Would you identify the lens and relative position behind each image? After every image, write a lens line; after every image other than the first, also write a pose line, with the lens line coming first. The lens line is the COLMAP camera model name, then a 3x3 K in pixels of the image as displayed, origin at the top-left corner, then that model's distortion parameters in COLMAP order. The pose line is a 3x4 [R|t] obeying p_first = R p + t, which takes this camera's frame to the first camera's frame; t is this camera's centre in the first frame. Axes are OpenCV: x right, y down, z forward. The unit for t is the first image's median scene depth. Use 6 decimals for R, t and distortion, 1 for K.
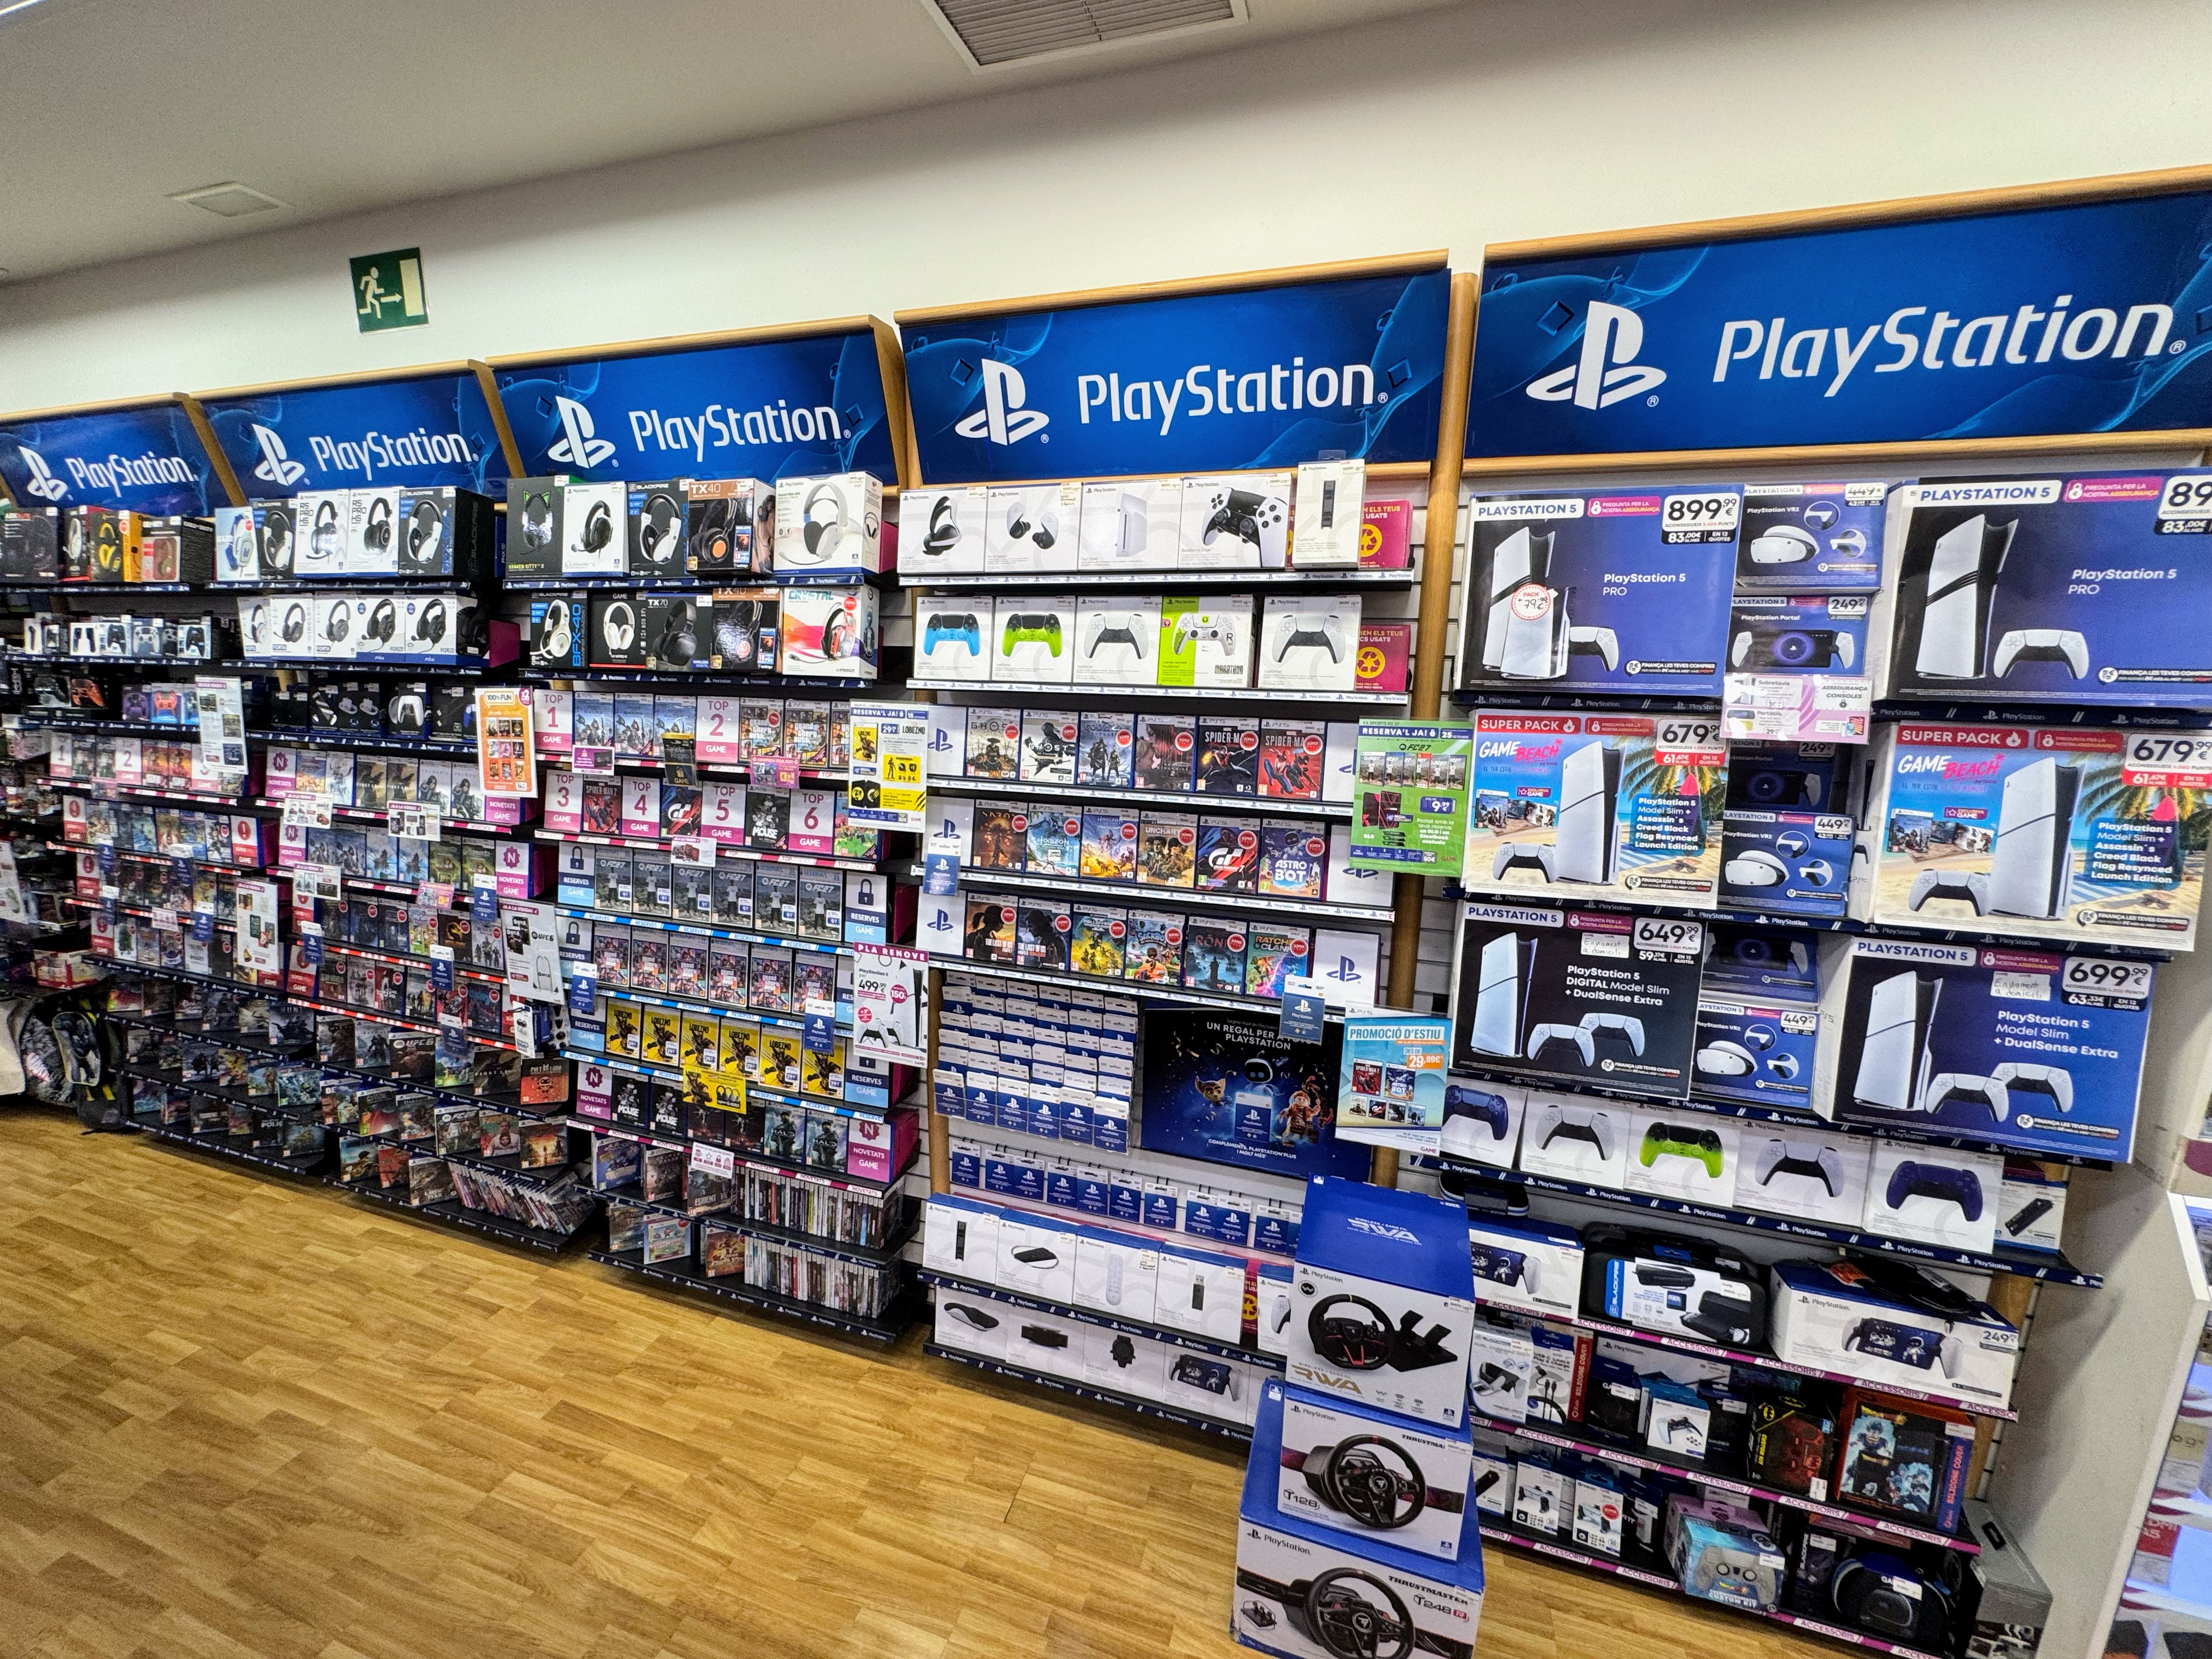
lens RADIAL K [[889.2, 0, 1106.0], [0, 889.2, 829.5], [0, 0, 1]] dist [-0.004837, 0.000992]
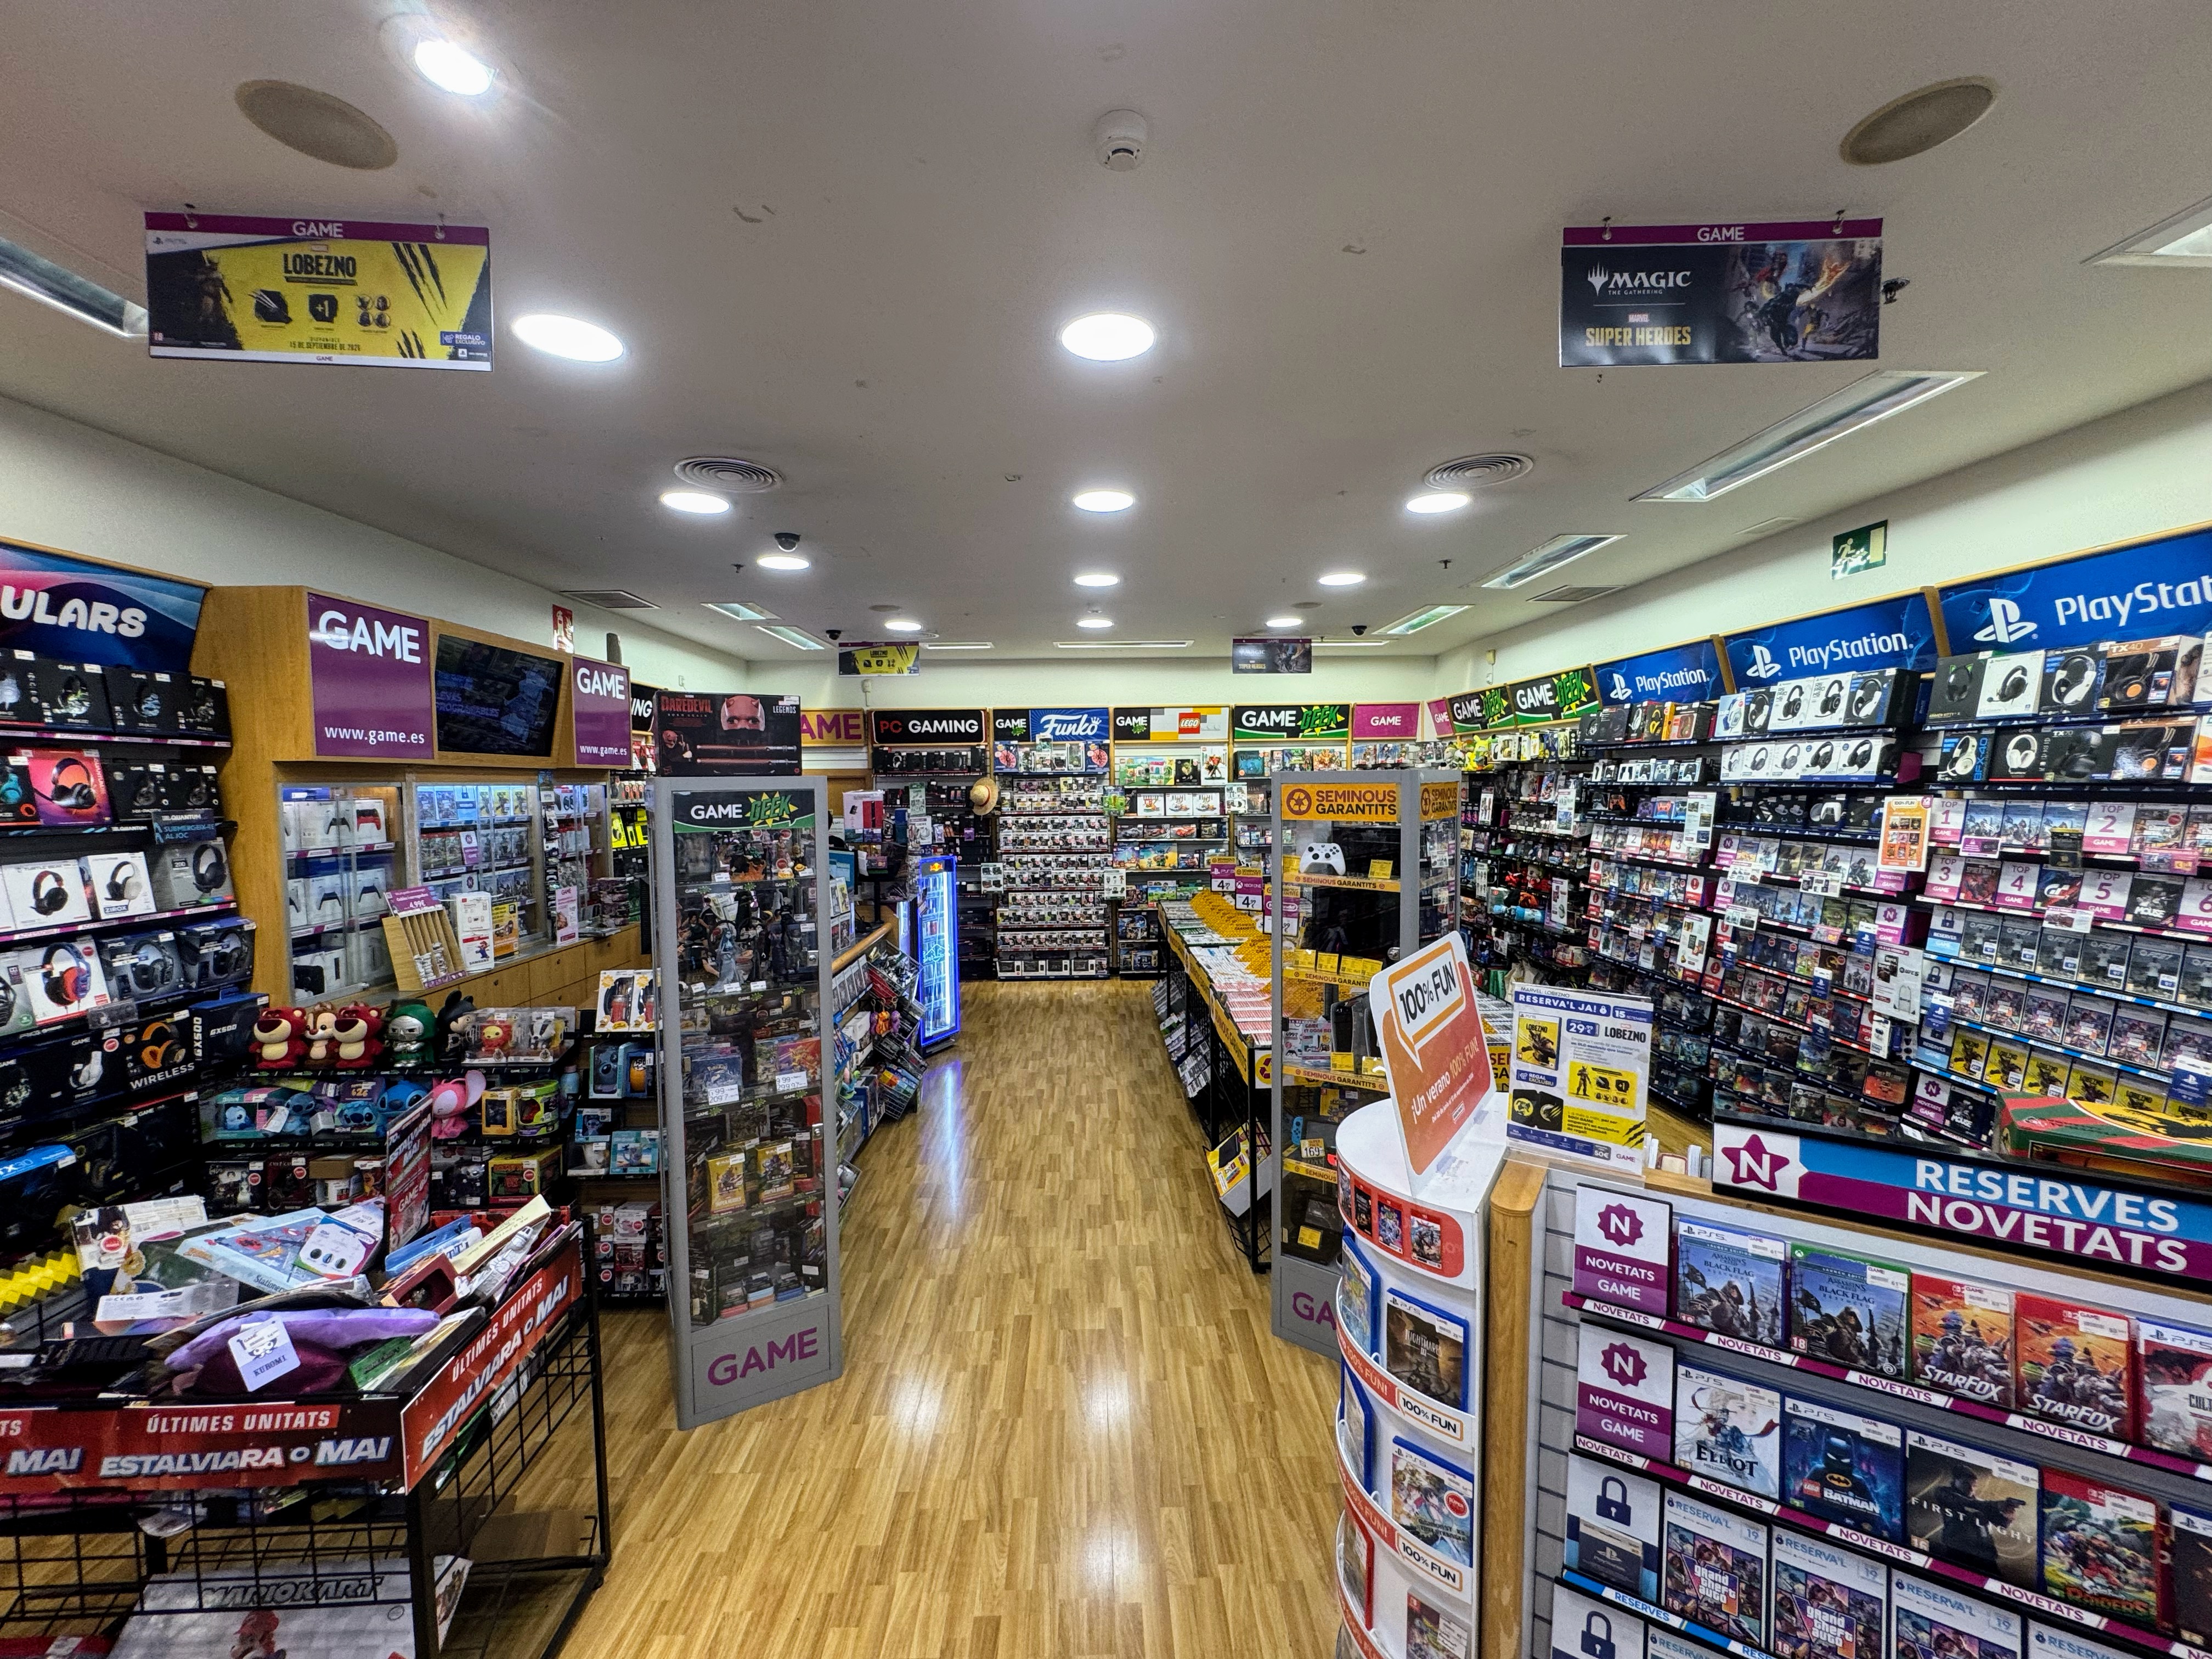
lens RADIAL K [[889.2, 0, 1106.0], [0, 889.2, 829.5], [0, 0, 1]] dist [-0.004837, 0.000992]
pose [[0.330283, 0.038537, -0.943095, 0.344840], [-0.185442, 0.982342, -0.024803, 0.227010], [0.925486, 0.183082, 0.331597, -0.908771]]
